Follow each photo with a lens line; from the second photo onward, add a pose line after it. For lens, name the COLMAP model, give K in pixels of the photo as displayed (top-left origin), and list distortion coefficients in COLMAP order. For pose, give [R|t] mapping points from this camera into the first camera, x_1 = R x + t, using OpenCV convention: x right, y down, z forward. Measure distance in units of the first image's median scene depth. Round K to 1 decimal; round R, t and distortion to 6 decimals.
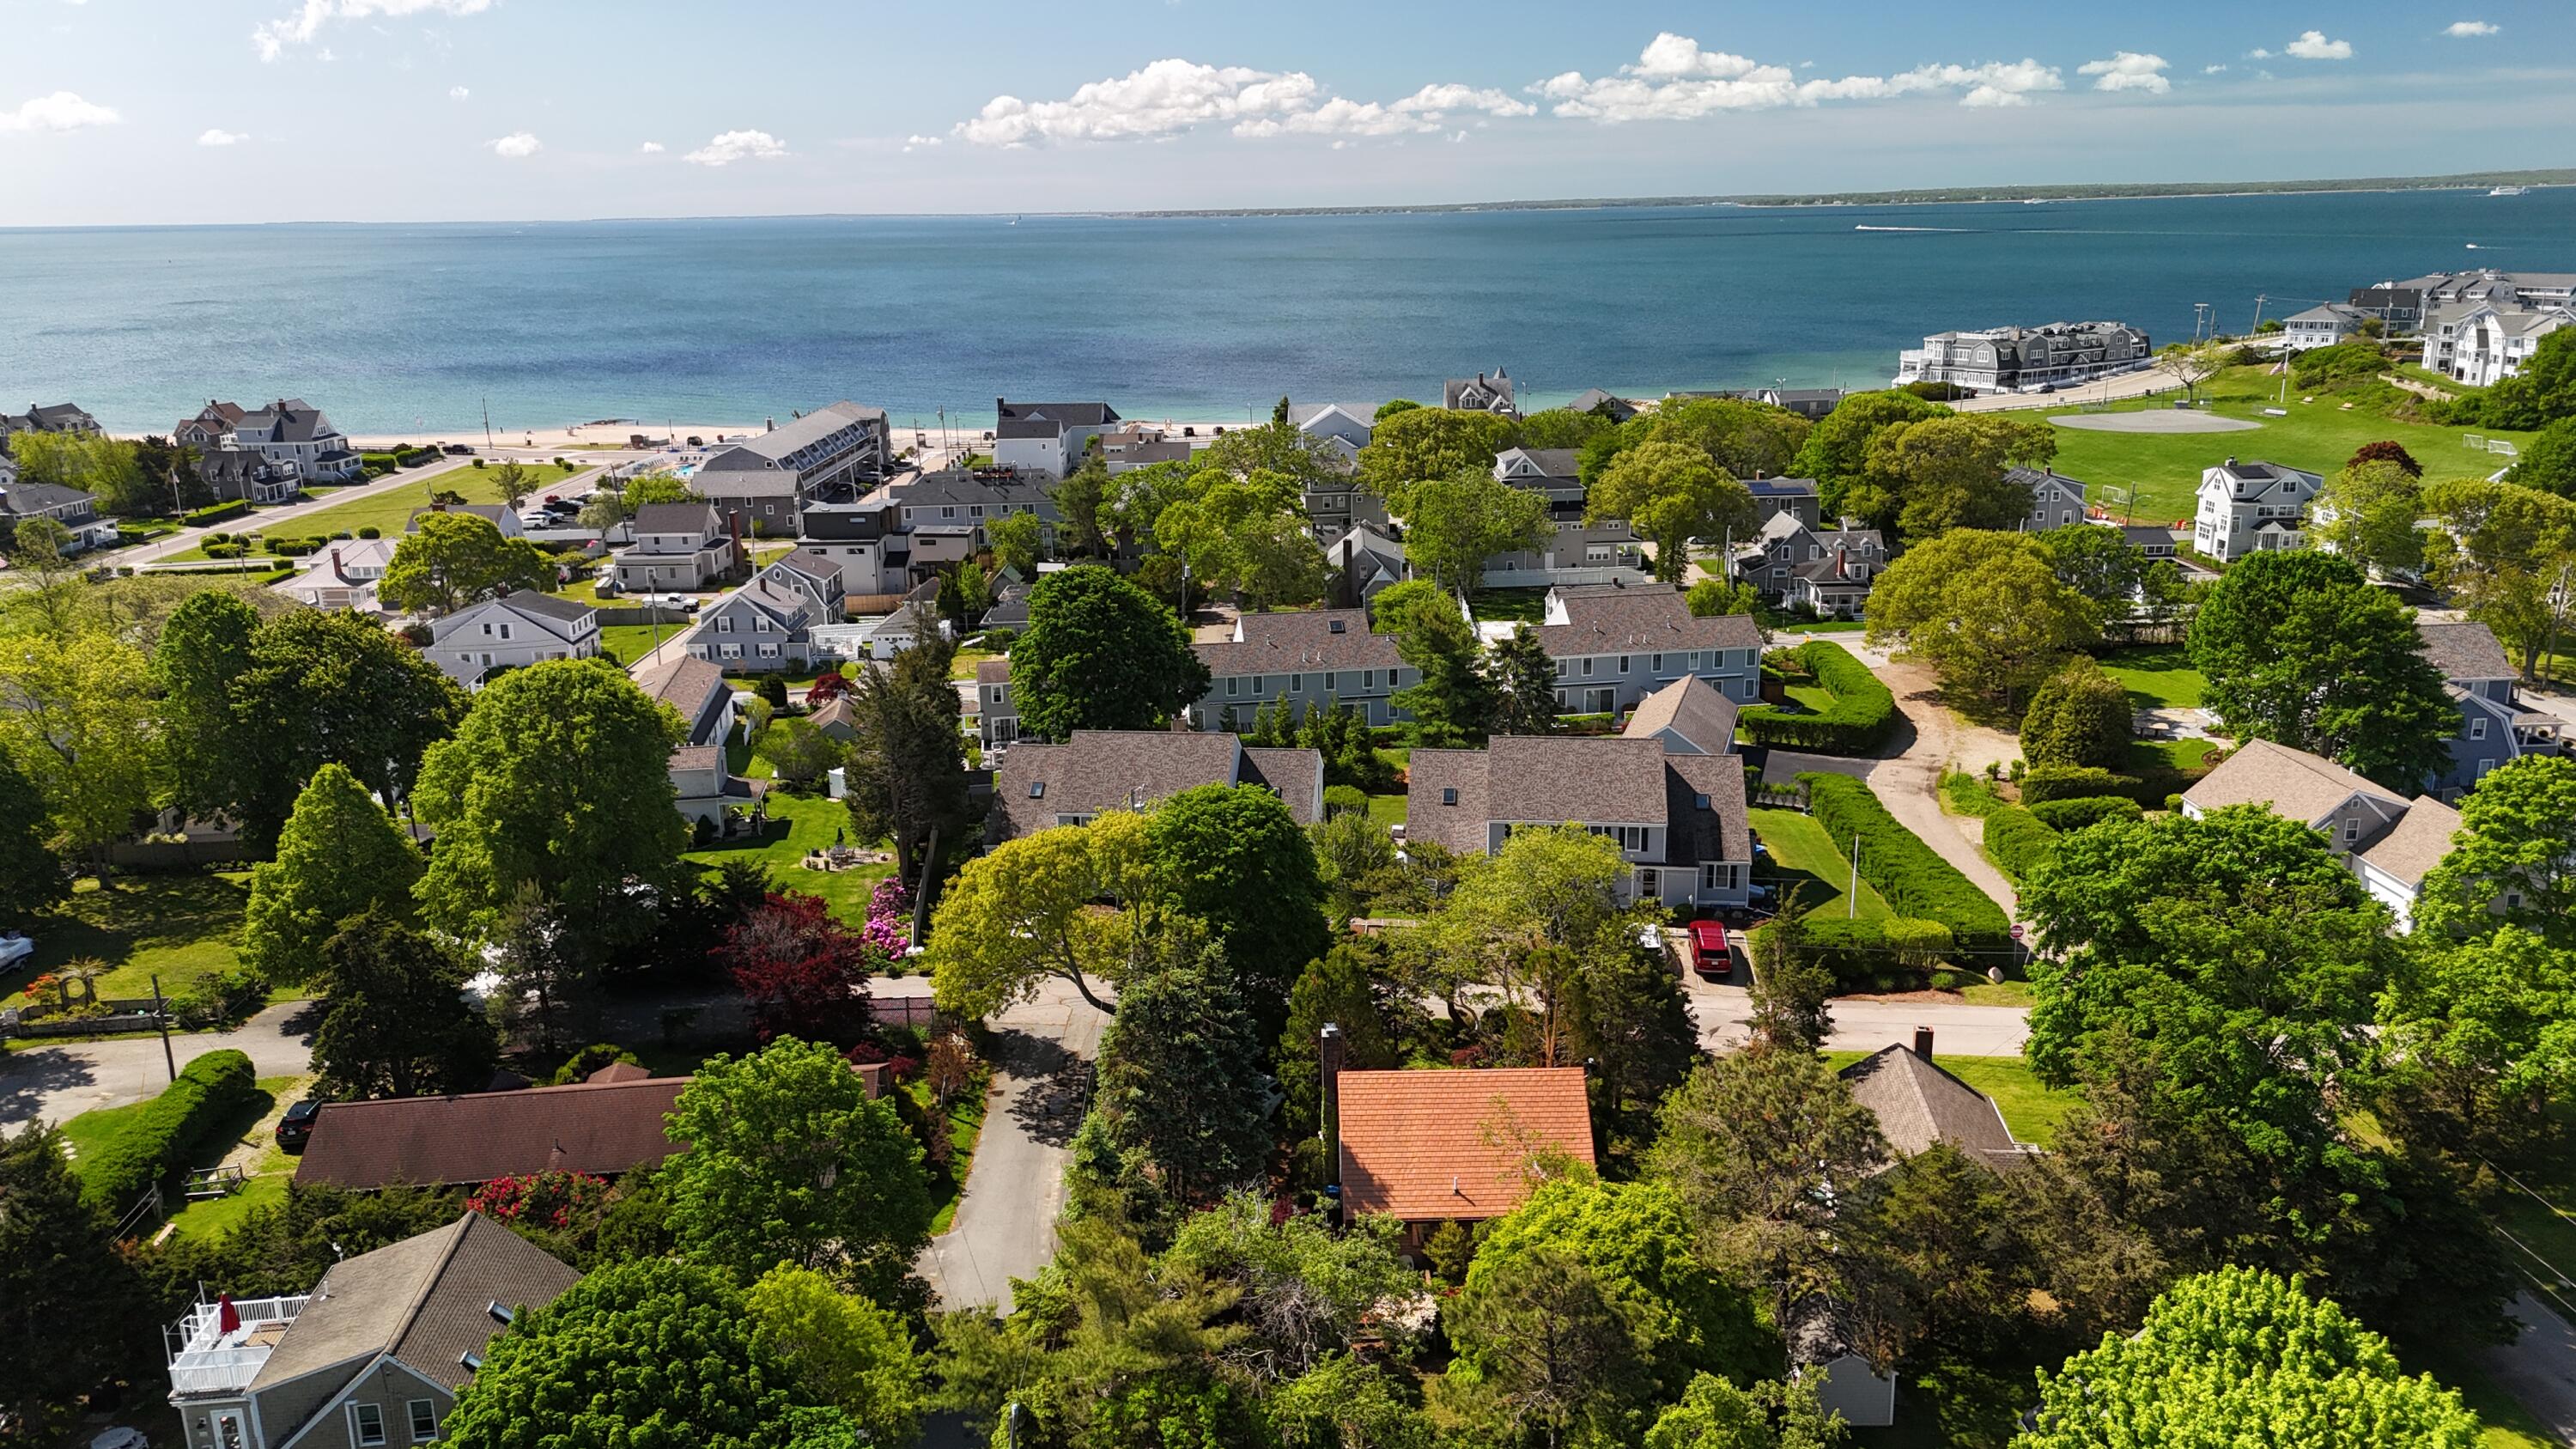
lens RADIAL K [[1896.9, 0, 1288.0], [0, 1896.9, 724.5], [0, 0, 1]] dist [0.072121, -0.061185]
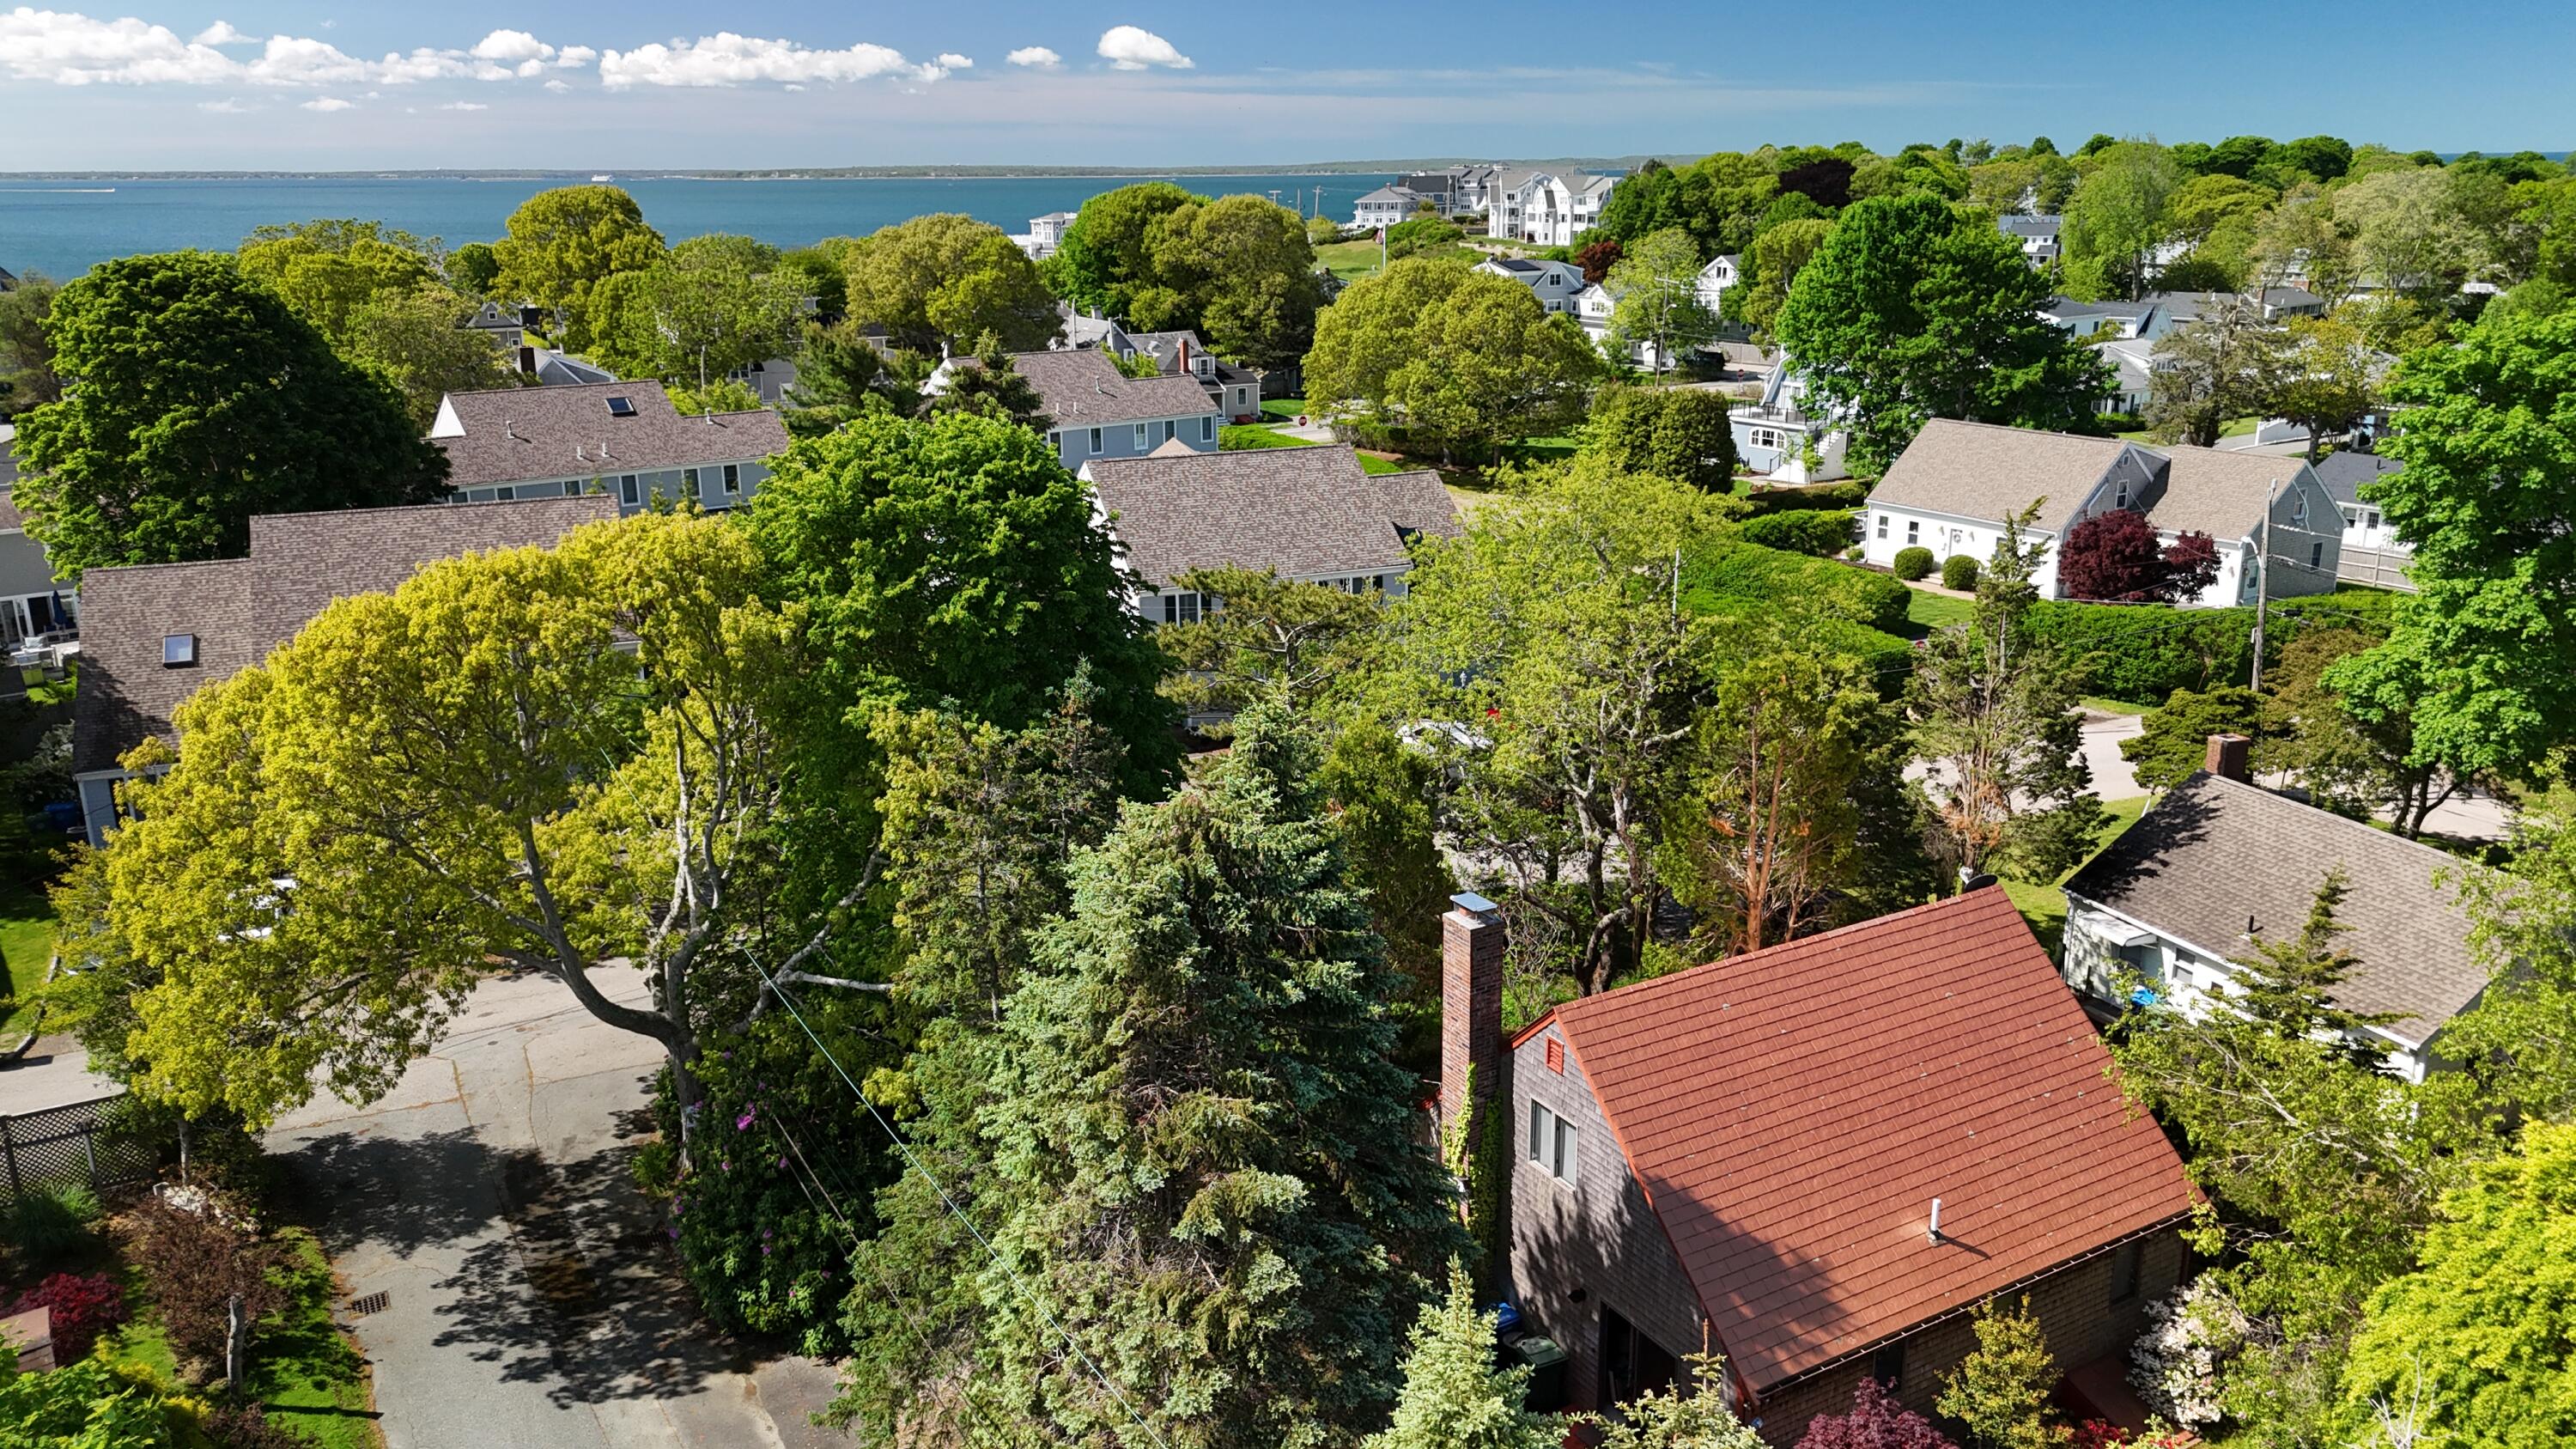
lens RADIAL K [[1858.9, 0, 1290.3], [0, 1858.9, 811.4], [0, 0, 1]] dist [0.035261, -0.000926]
pose [[0.866066, -0.152675, 0.476047, -0.110306], [0.126133, 0.988152, 0.087441, 0.060756], [-0.483757, -0.015685, 0.875062, 0.410939]]
